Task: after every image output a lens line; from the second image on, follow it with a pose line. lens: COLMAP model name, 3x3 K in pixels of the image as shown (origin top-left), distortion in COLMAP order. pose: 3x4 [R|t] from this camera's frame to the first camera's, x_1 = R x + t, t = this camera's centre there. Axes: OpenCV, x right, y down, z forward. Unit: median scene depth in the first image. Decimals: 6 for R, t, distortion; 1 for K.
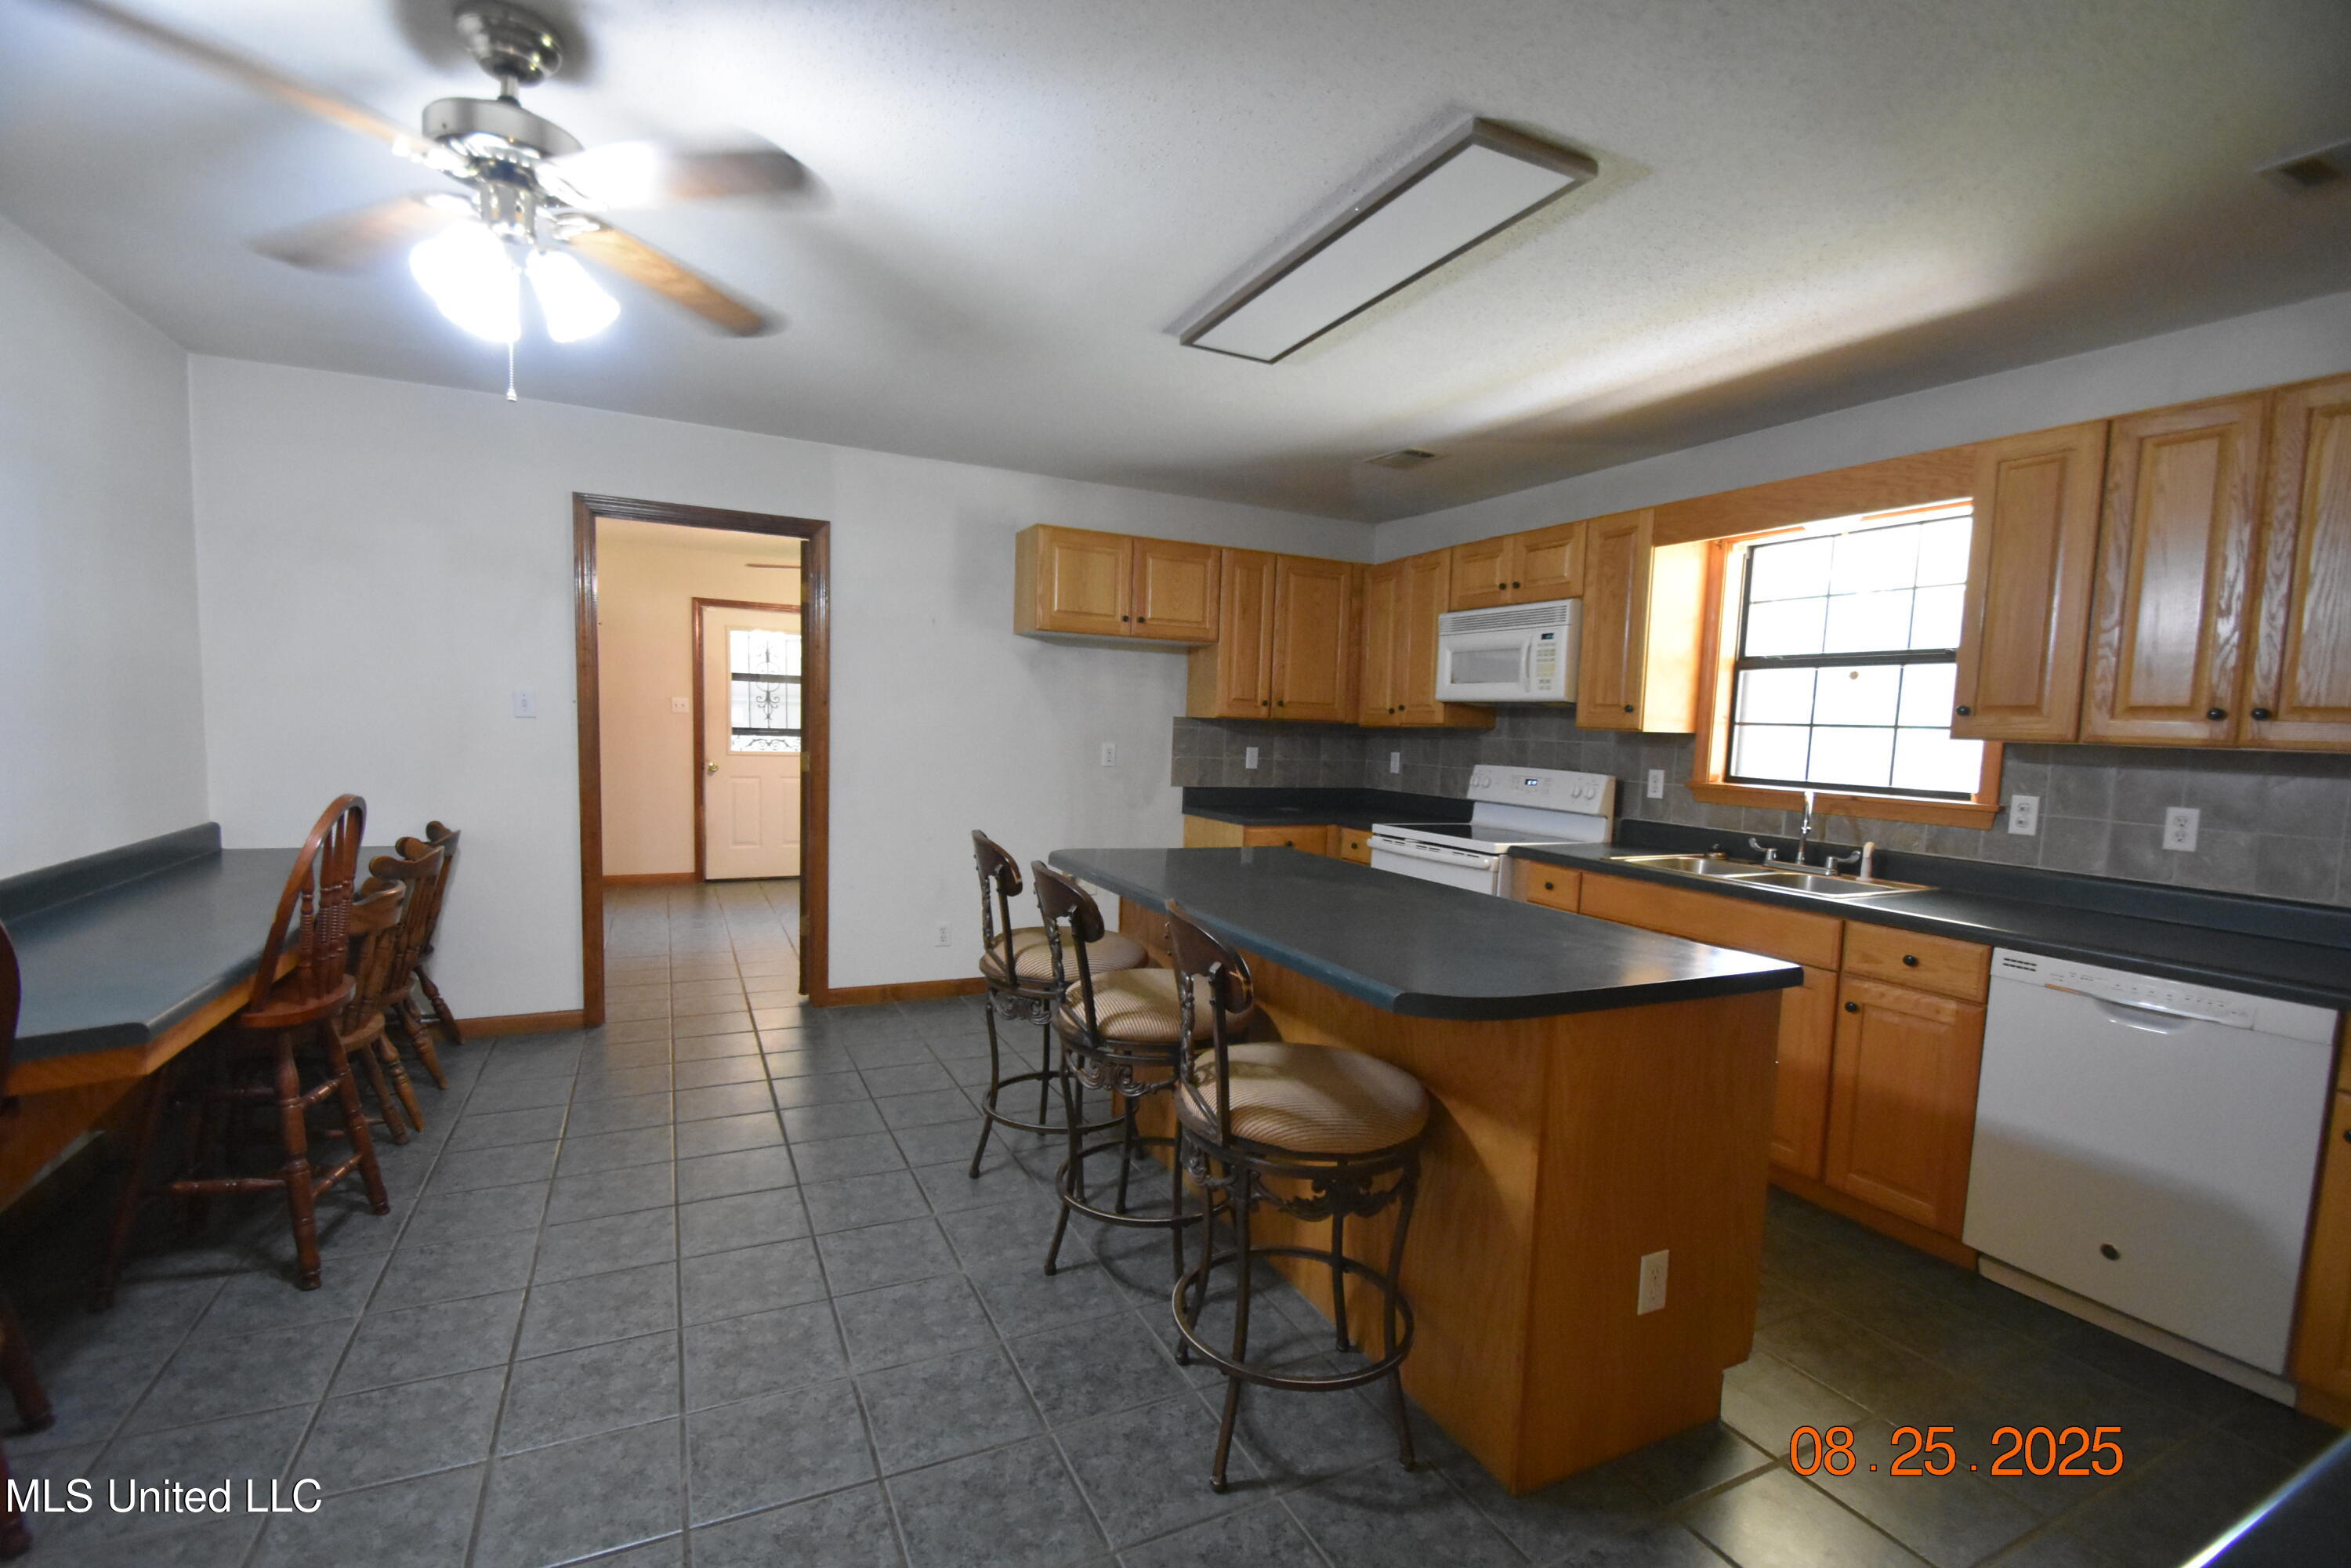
lens RADIAL K [[1031.6, 0, 1179.3], [0, 1031.6, 820.8], [0, 0, 1]] dist [0.015328, -0.016195]
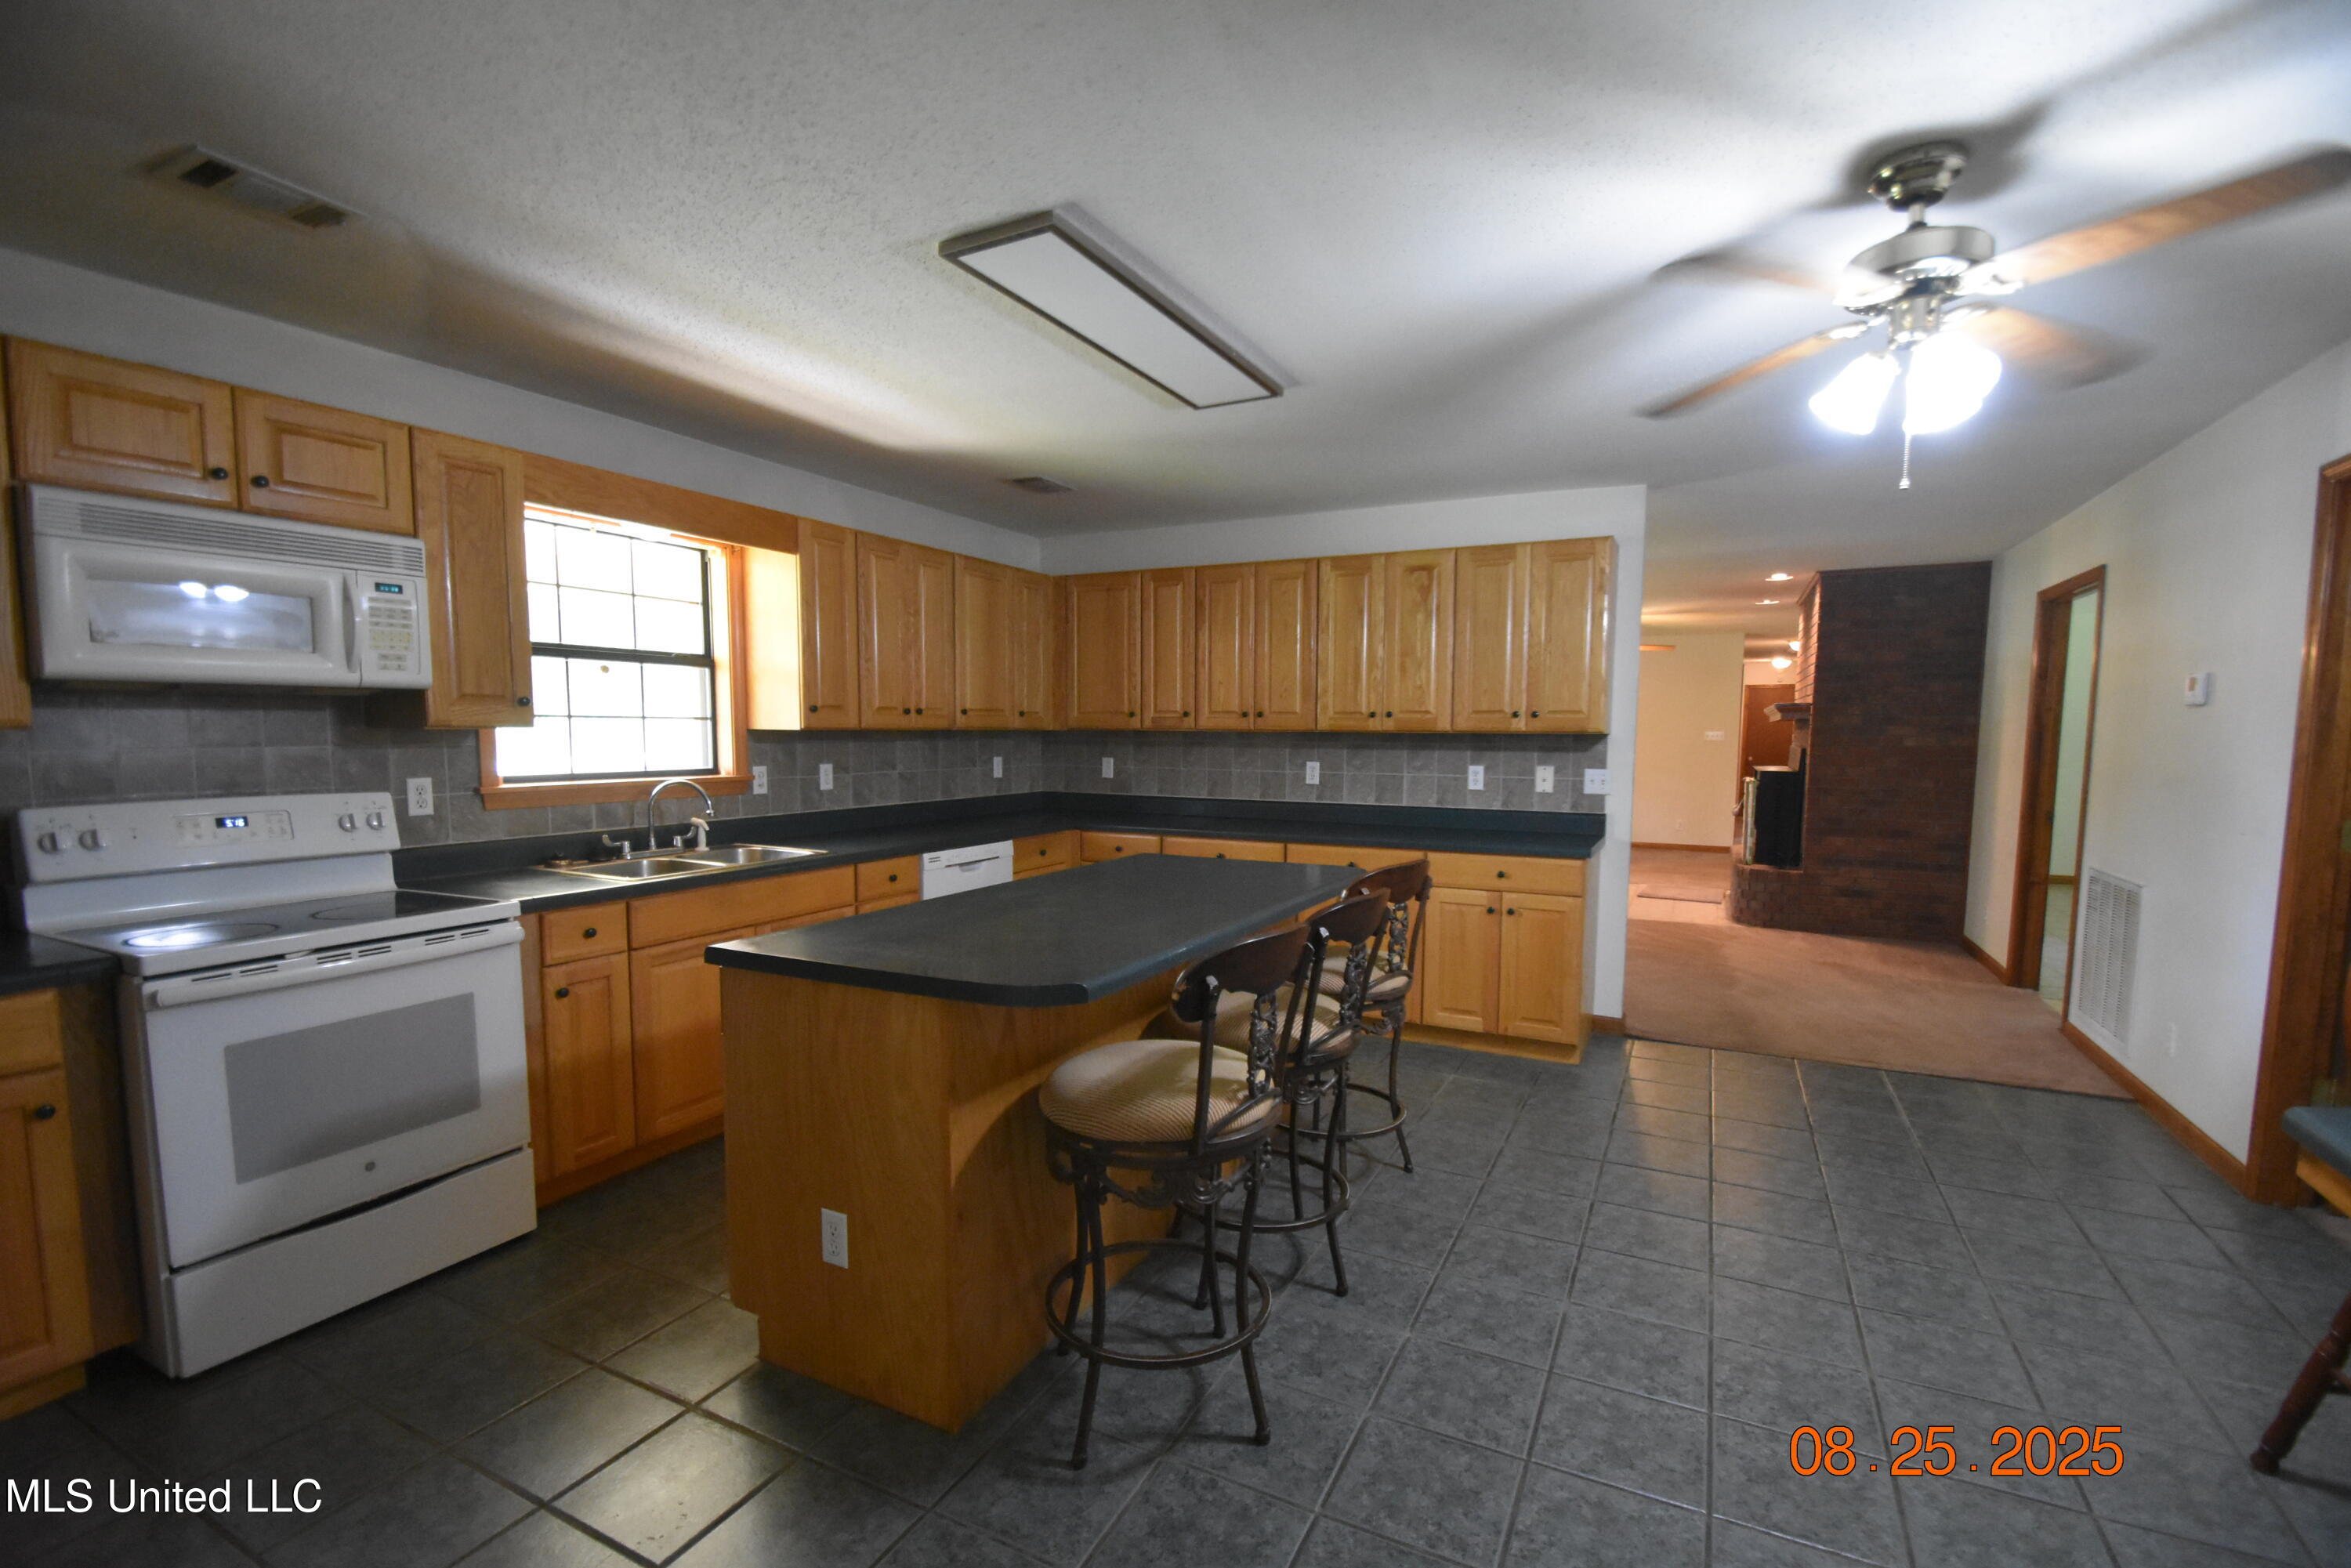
lens RADIAL K [[1031.6, 0, 1179.3], [0, 1031.6, 820.8], [0, 0, 1]] dist [0.015328, -0.016195]
pose [[-0.591772, -0.112058, 0.798279, -0.649755], [0.050306, 0.983227, 0.175312, -0.168357], [-0.804534, 0.143903, -0.576209, 1.357263]]
